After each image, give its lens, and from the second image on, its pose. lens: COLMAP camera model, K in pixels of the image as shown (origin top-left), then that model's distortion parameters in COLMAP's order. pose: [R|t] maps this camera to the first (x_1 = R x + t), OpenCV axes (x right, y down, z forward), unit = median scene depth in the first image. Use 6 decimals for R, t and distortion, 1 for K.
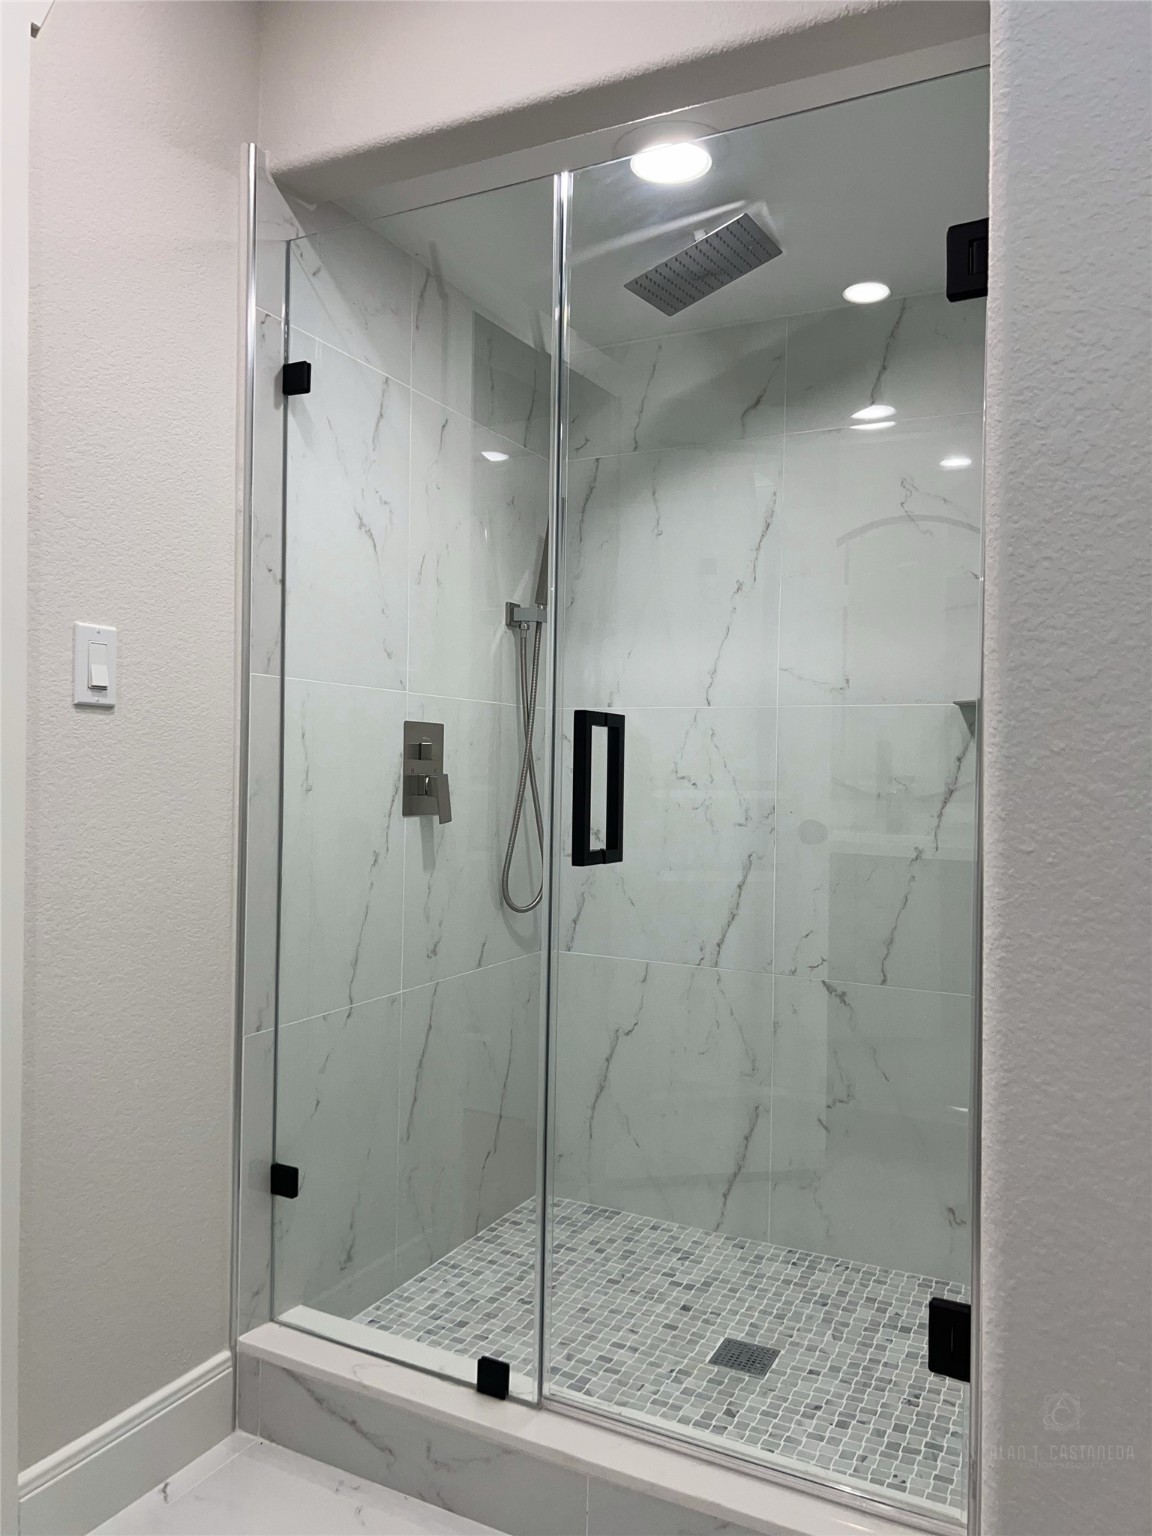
lens RADIAL K [[1153.8, 0, 582.8], [0, 1153.8, 777.5], [0, 0, 1]] dist [0.057292, -0.064281]
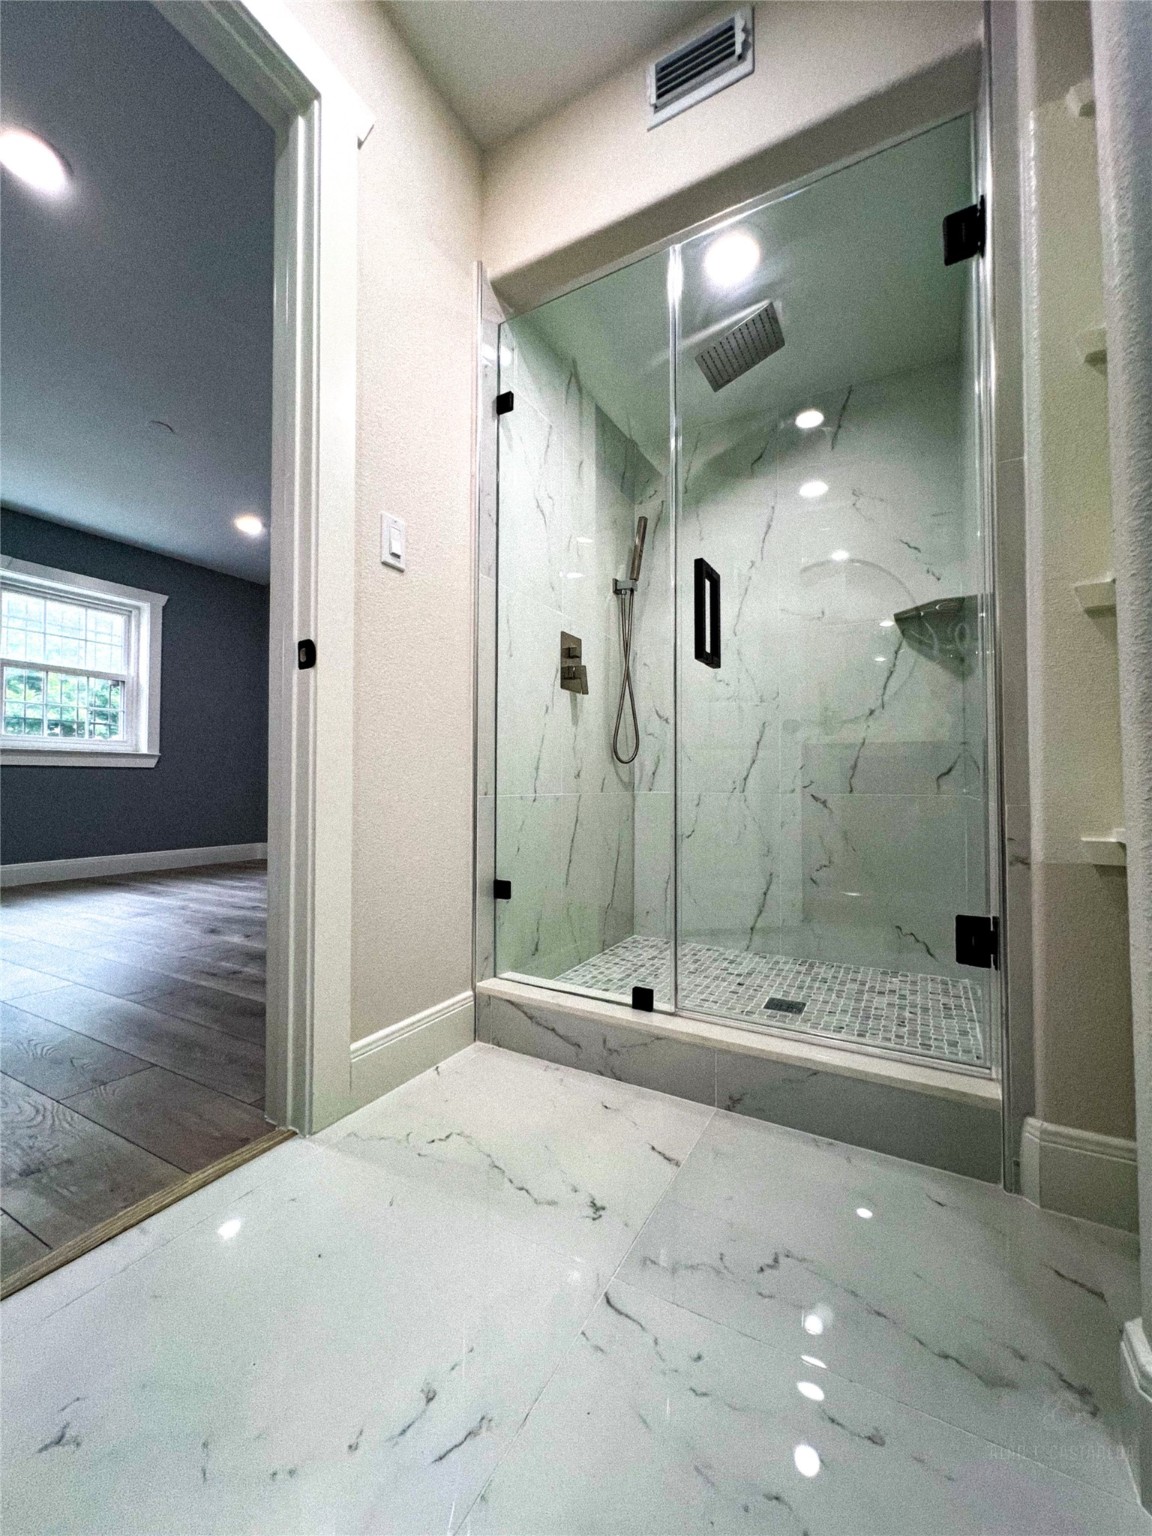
lens RADIAL K [[614.3, 0, 583.3], [0, 614.3, 768.9], [0, 0, 1]] dist [-0.001784, 0.000116]
pose [[0.999362, -0.016171, -0.031836, -0.107811], [0.014986, 0.999199, -0.037109, 0.201304], [0.032410, 0.036608, 0.998804, 0.137849]]
